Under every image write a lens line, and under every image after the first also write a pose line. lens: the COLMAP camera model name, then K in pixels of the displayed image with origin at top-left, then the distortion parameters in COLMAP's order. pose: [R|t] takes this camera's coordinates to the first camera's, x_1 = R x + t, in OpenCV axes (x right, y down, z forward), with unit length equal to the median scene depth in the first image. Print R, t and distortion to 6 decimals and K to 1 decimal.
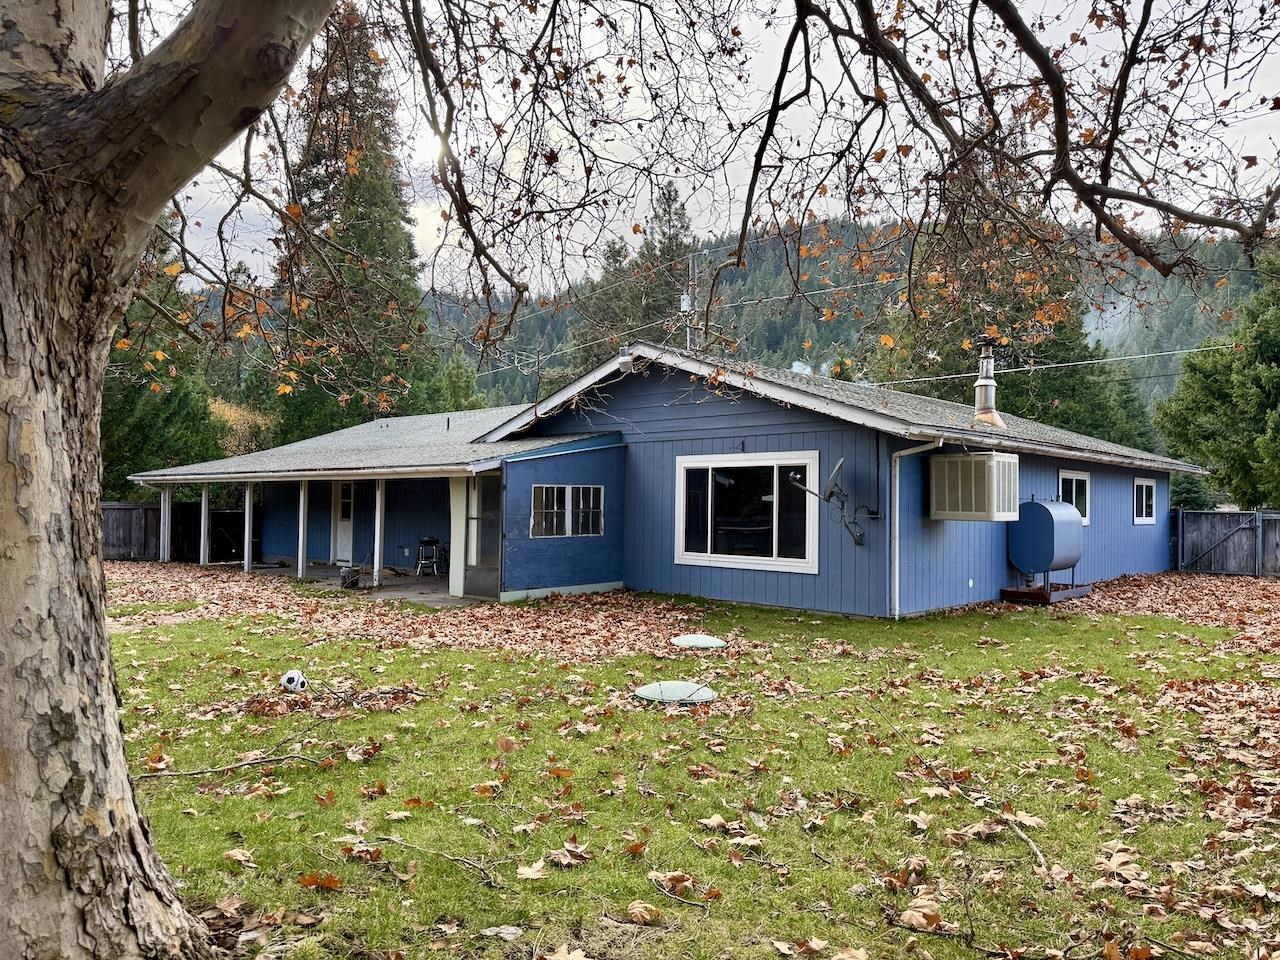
lens RADIAL K [[882.5, 0, 637.7], [0, 882.5, 487.3], [0, 0, 1]] dist [0.134325, -0.229721]
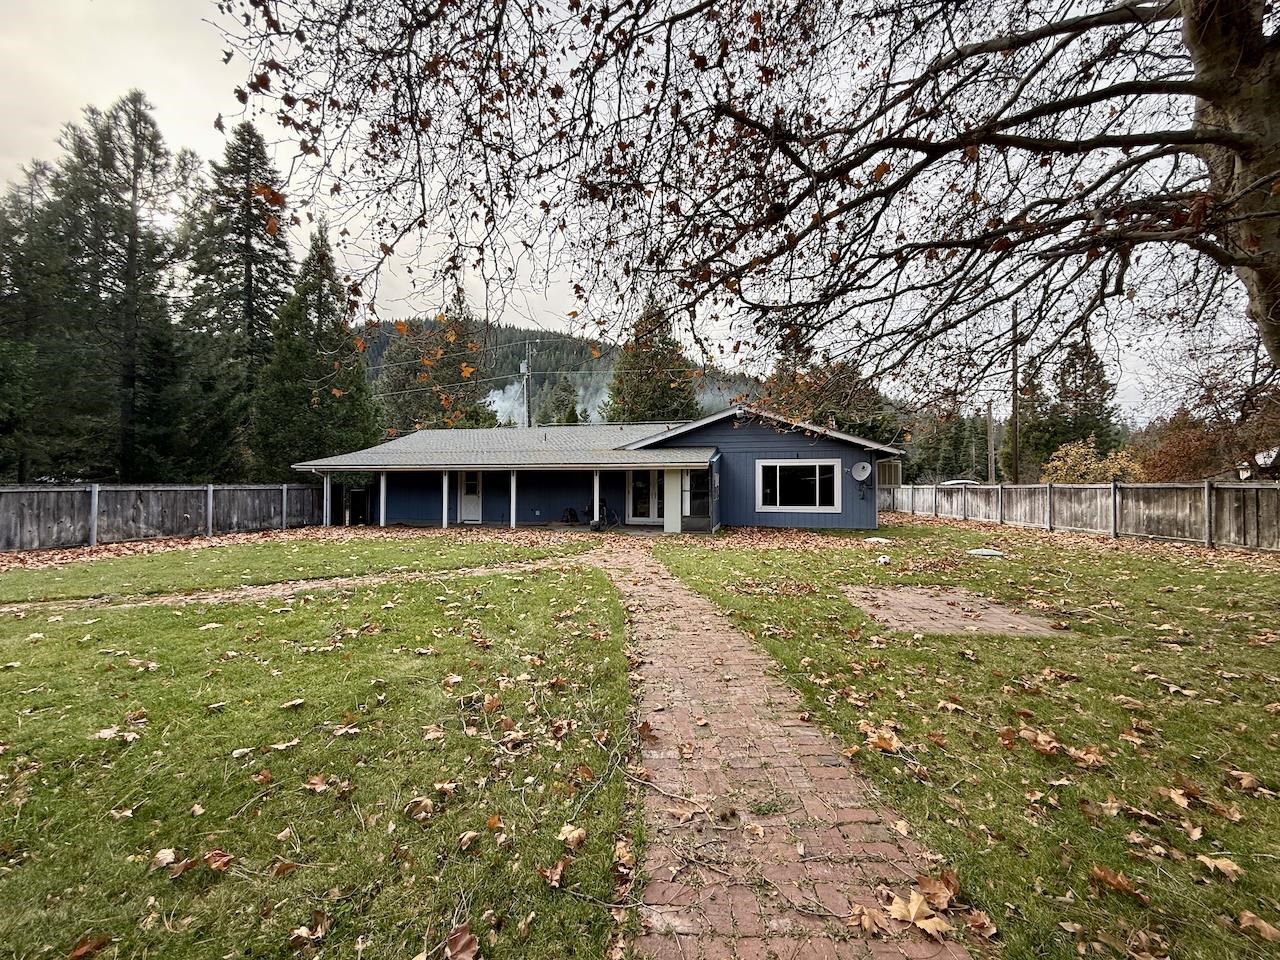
lens RADIAL K [[514.3, 0, 630.2], [0, 514.3, 476.7], [0, 0, 1]] dist [0.000619, 0.000203]
pose [[0.876514, 0.004909, 0.481352, -0.814807], [-0.003275, 0.999986, -0.004234, 0.010406], [-0.481366, 0.002135, 0.876517, 0.079389]]
